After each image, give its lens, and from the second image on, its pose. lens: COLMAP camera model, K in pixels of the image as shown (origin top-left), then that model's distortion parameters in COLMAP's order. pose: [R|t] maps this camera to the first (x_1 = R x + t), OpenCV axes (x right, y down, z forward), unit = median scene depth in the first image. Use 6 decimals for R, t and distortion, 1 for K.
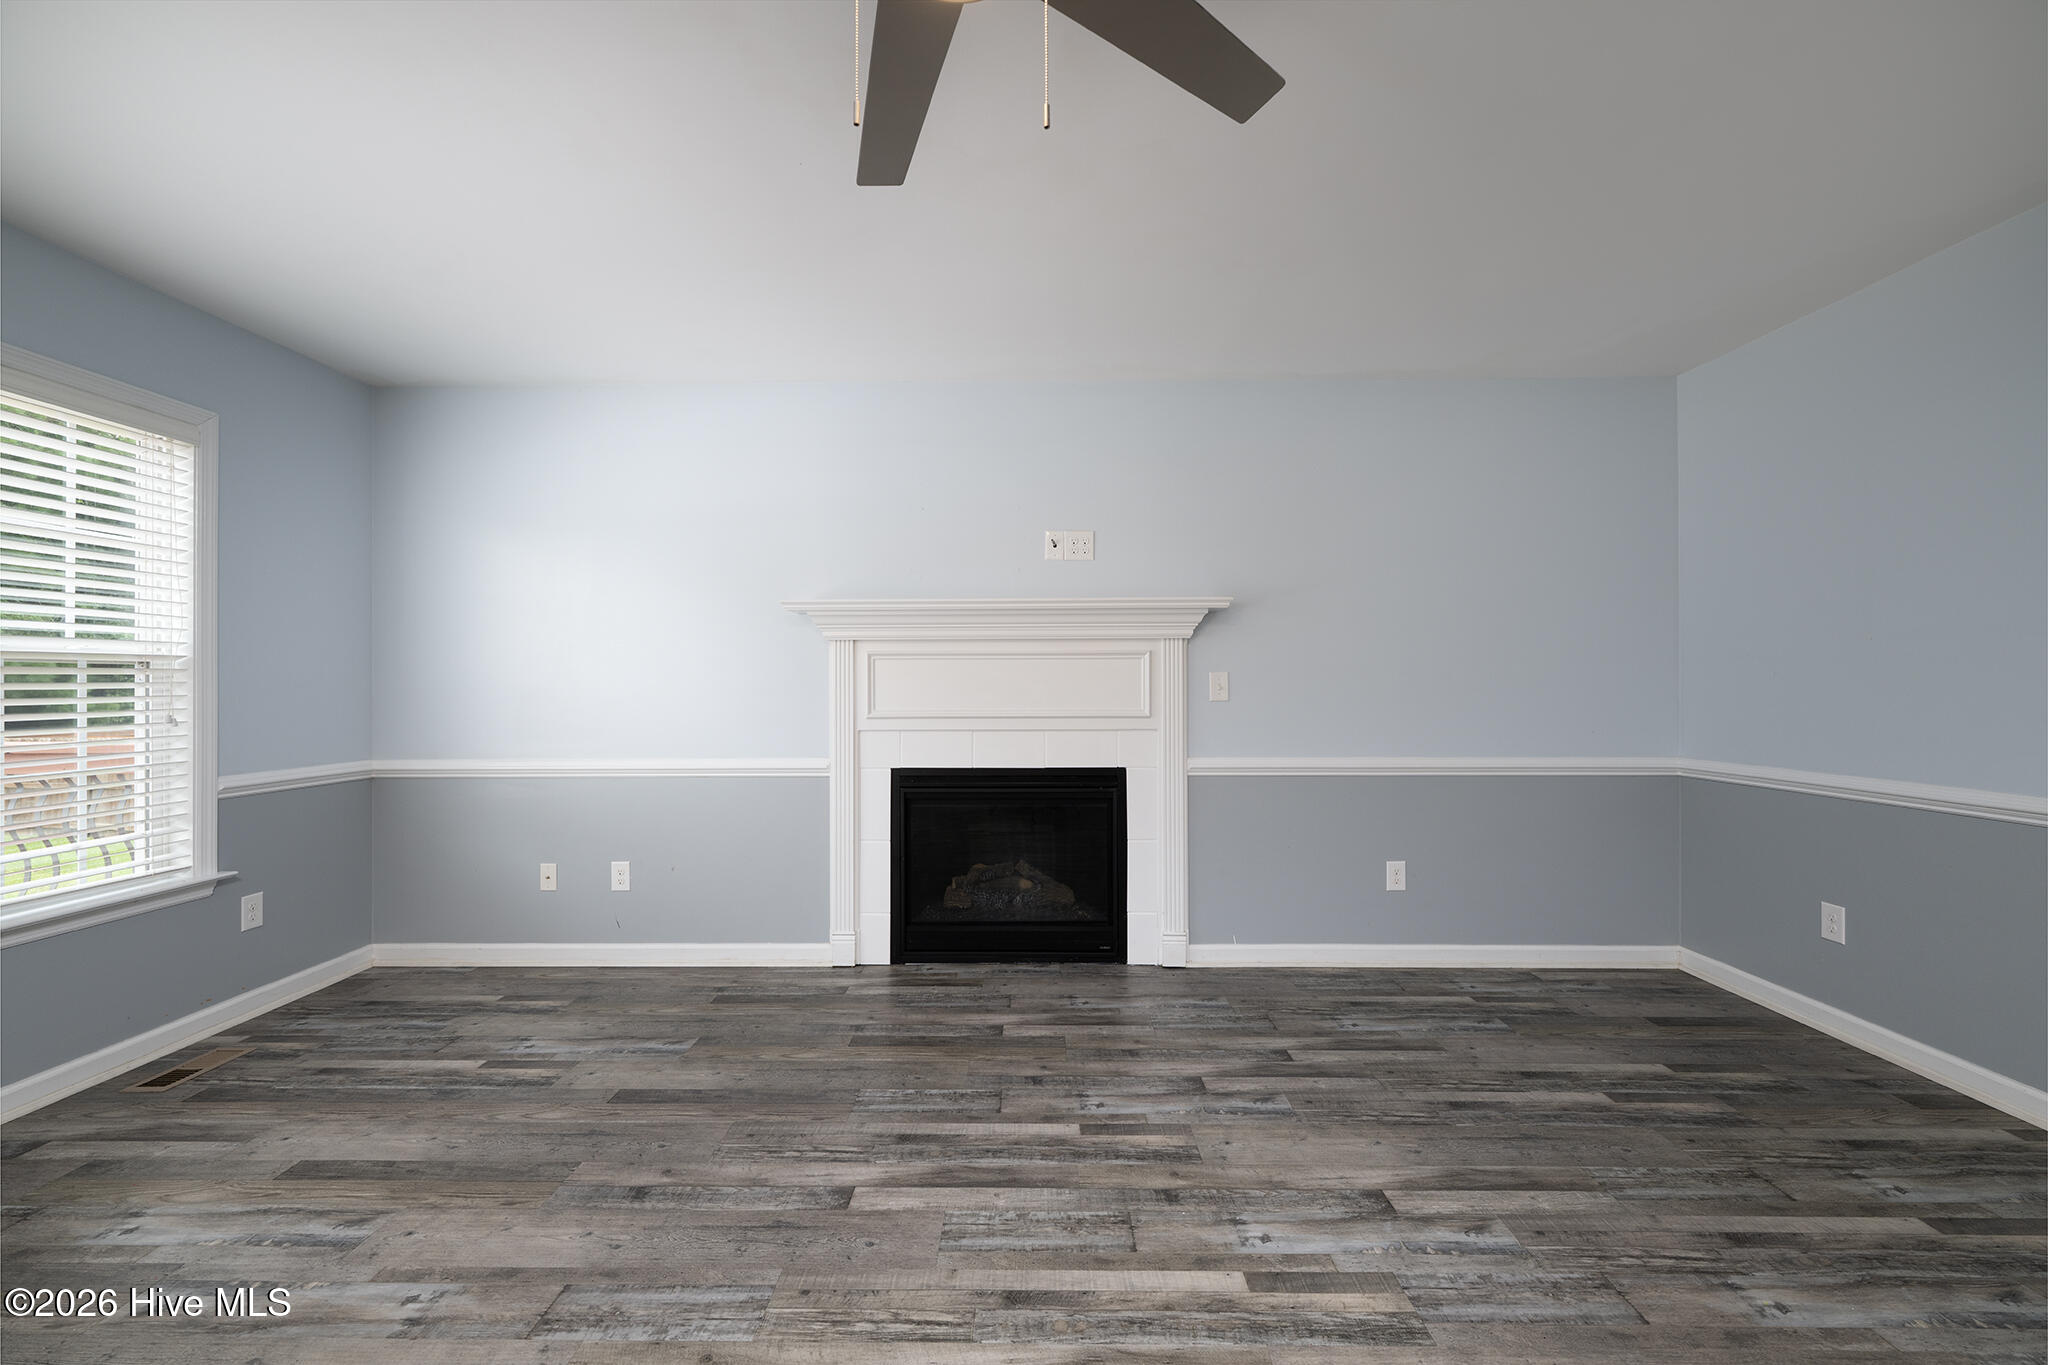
lens RADIAL K [[810.9, 0, 1019.8], [0, 810.9, 680.7], [0, 0, 1]] dist [-0.001004, 0.000011]
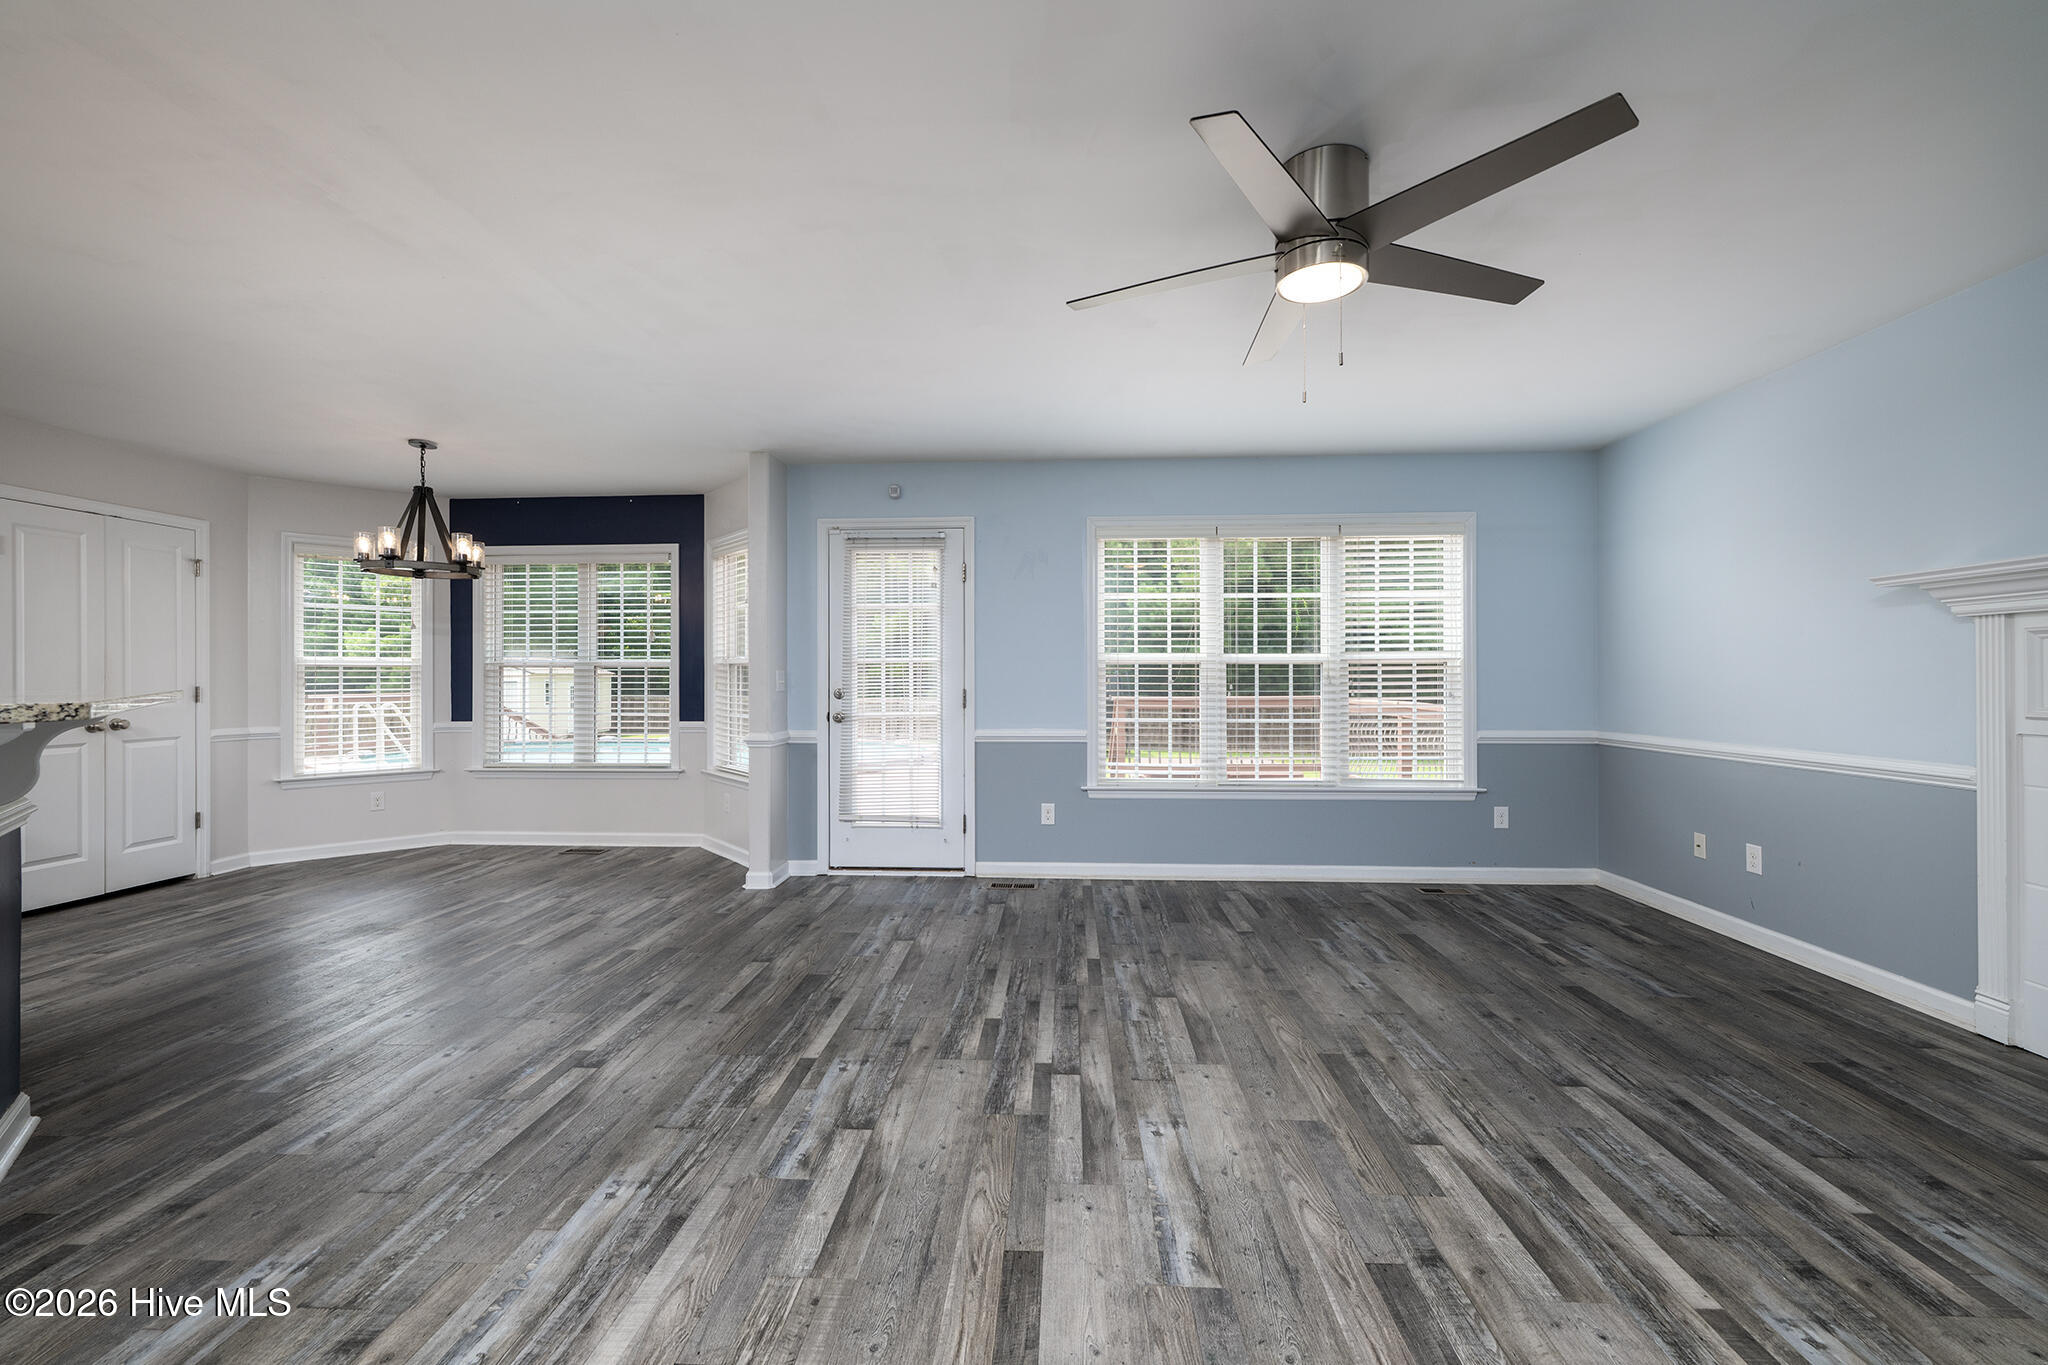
lens RADIAL K [[800.8, 0, 1023.7], [0, 800.8, 678.2], [0, 0, 1]] dist [-0.000613, 0.000165]
pose [[-0.040802, 0.002377, -0.999164, 0.709090], [0.007665, 0.999968, 0.002066, 0.001545], [0.999138, -0.007574, -0.040819, 0.143276]]
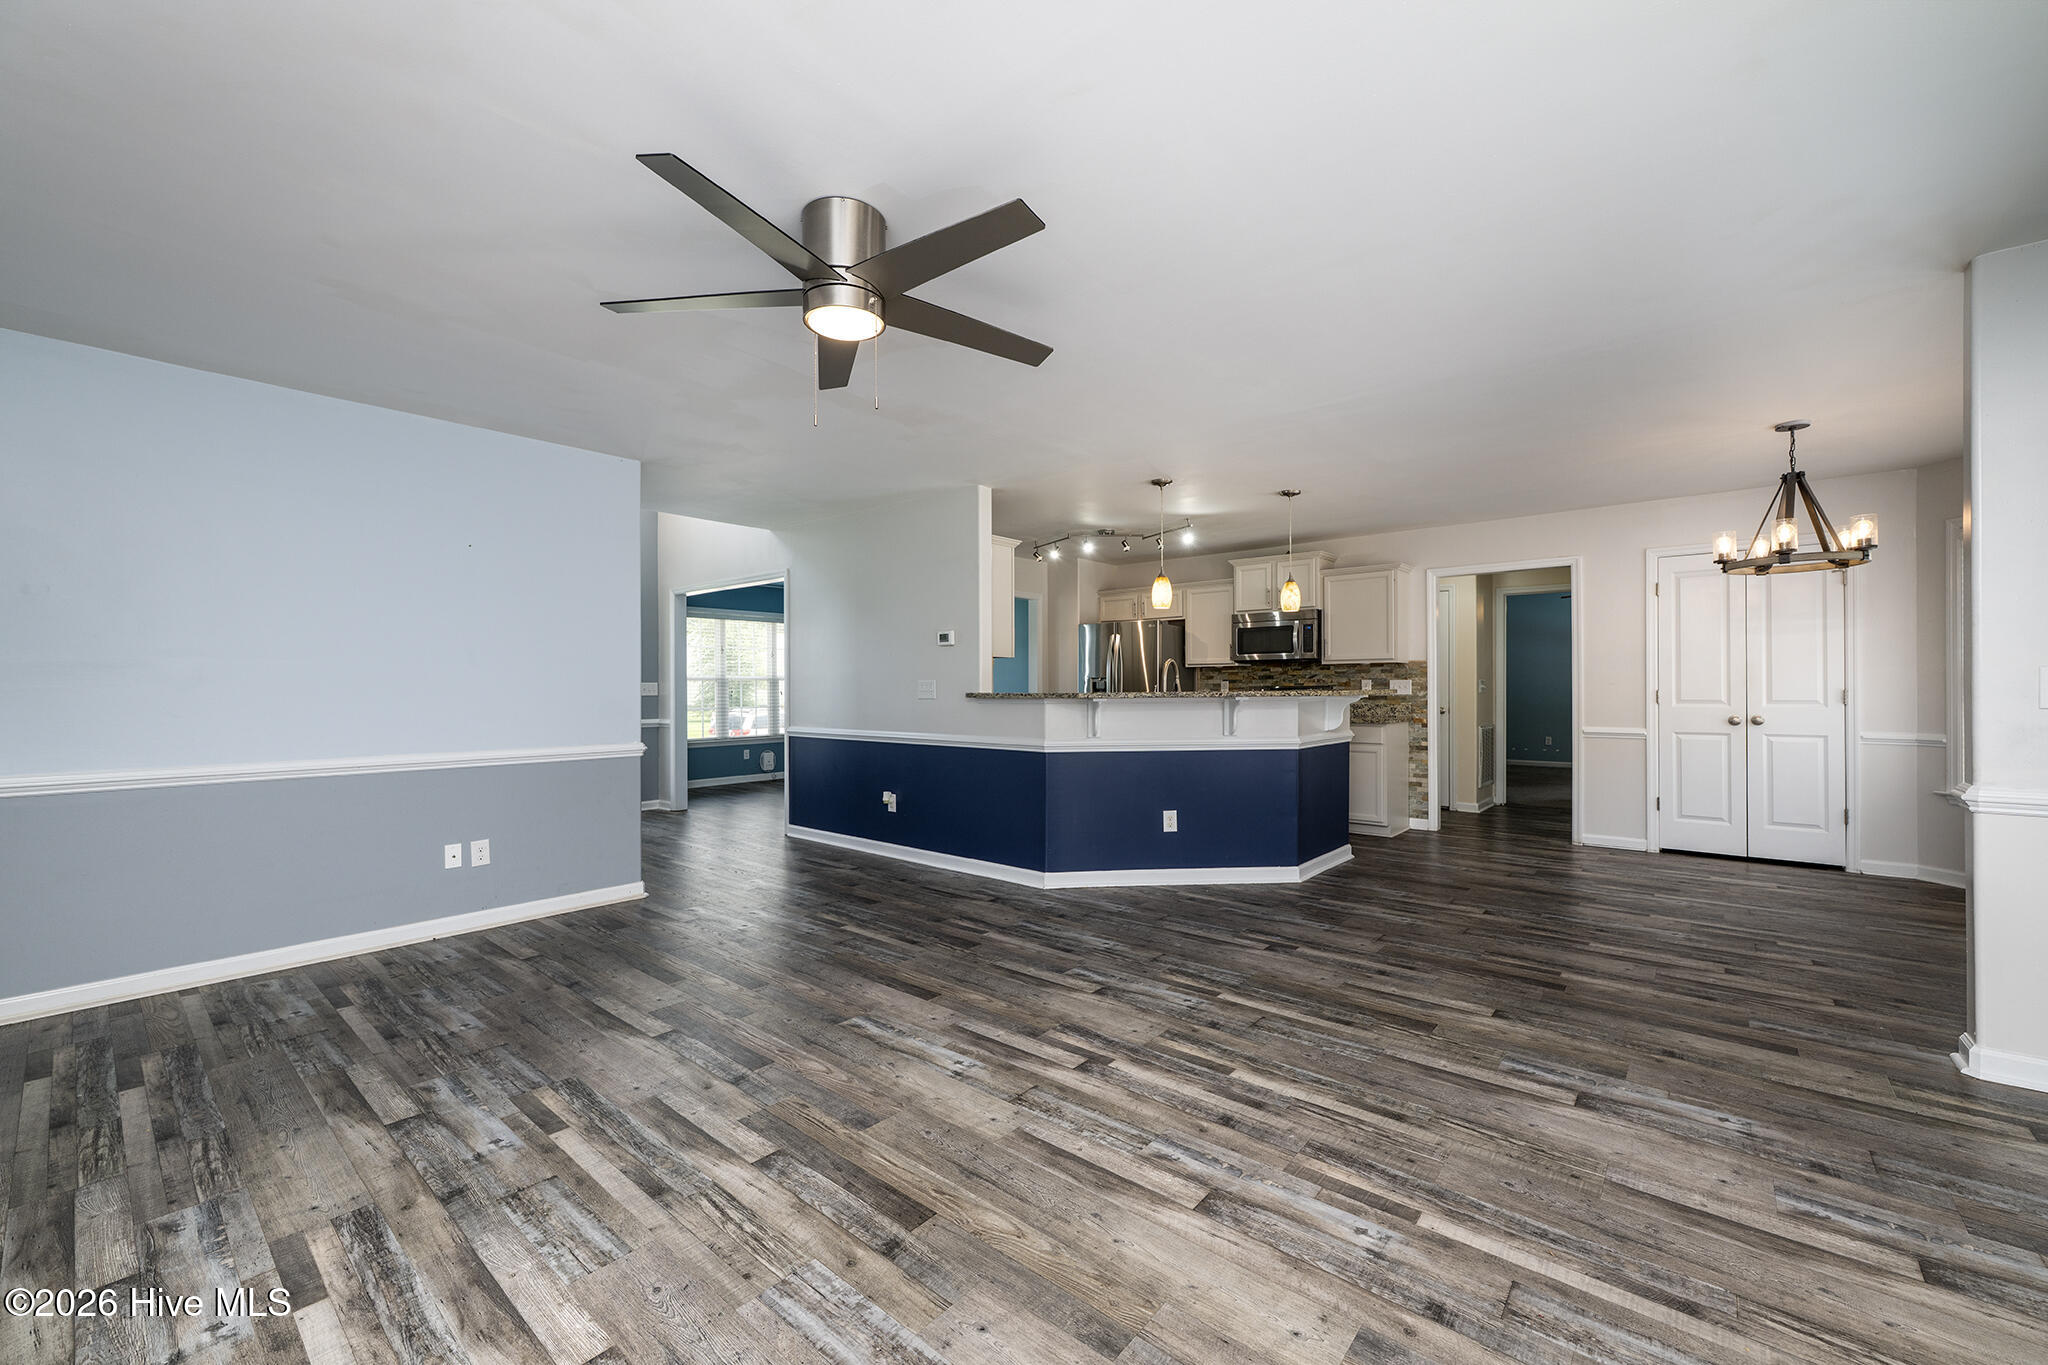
lens RADIAL K [[821.2, 0, 1047.6], [0, 821.2, 683.6], [0, 0, 1]] dist [-0.000694, 0.000256]
pose [[-0.789510, 0.007171, 0.613696, -0.690980], [0.002424, 0.999960, -0.008565, 0.006275], [-0.613733, -0.005274, -0.789496, 0.908004]]
